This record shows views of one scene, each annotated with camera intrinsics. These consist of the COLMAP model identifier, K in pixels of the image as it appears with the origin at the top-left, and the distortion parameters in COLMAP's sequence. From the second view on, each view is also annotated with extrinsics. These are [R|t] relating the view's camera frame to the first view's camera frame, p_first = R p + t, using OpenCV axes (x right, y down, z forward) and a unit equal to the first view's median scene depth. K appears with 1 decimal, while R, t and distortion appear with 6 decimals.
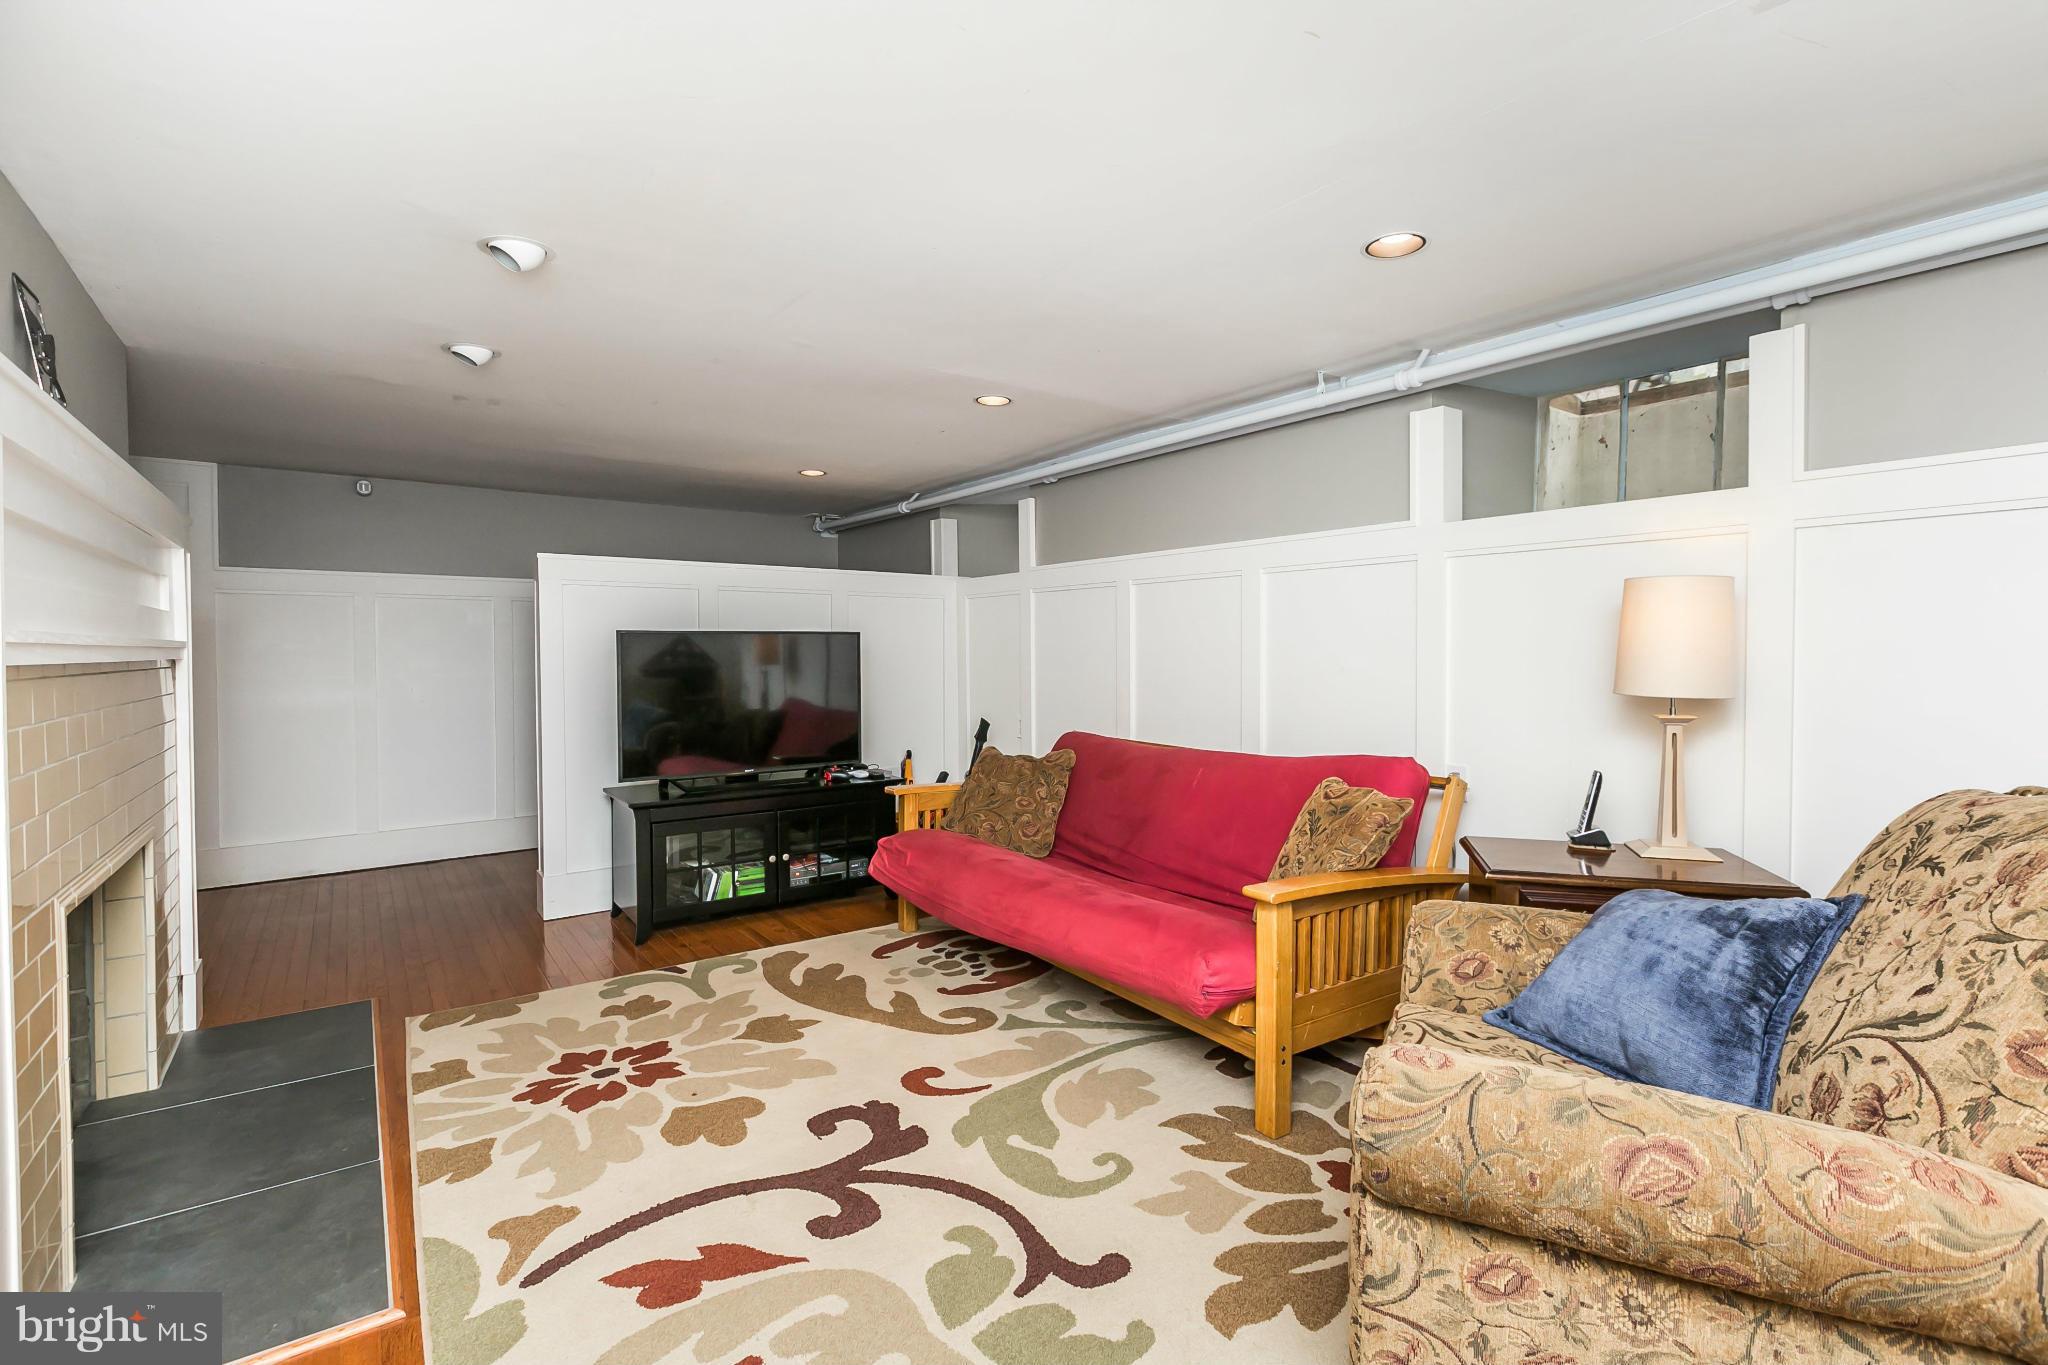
lens RADIAL K [[915.5, 0, 1016.3], [0, 915.5, 656.7], [0, 0, 1]] dist [0.001519, 0.000095]
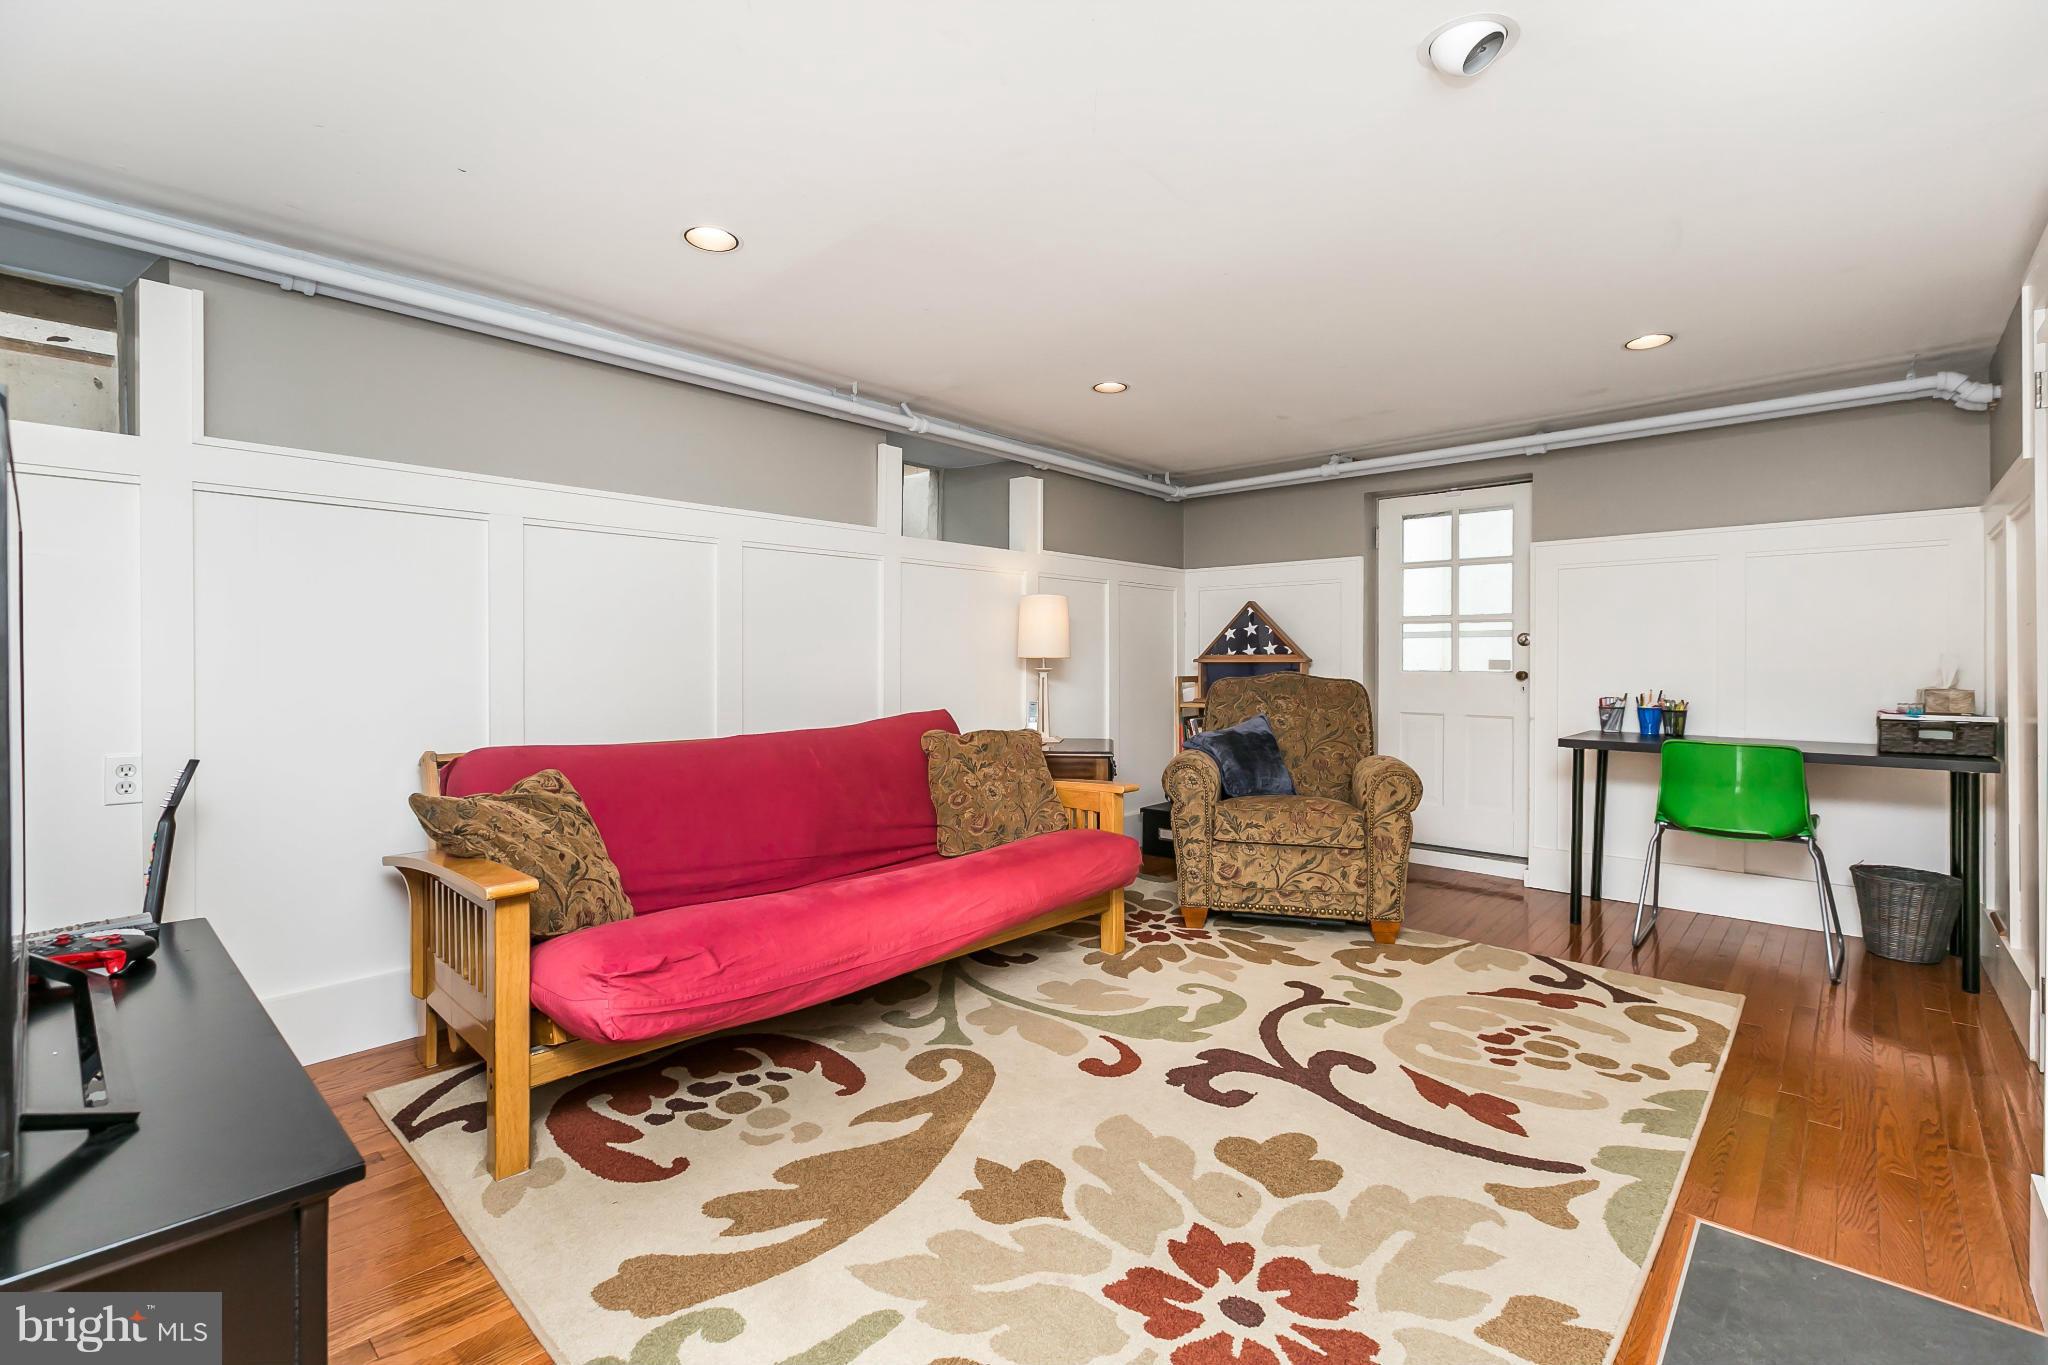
lens RADIAL K [[915.5, 0, 1016.3], [0, 915.5, 656.7], [0, 0, 1]] dist [0.001519, 0.000095]
pose [[-0.200432, 0.006818, 0.979684, -1.002692], [0.007585, 0.999957, -0.005407, 0.043003], [-0.979678, 0.006347, -0.200475, 1.269276]]
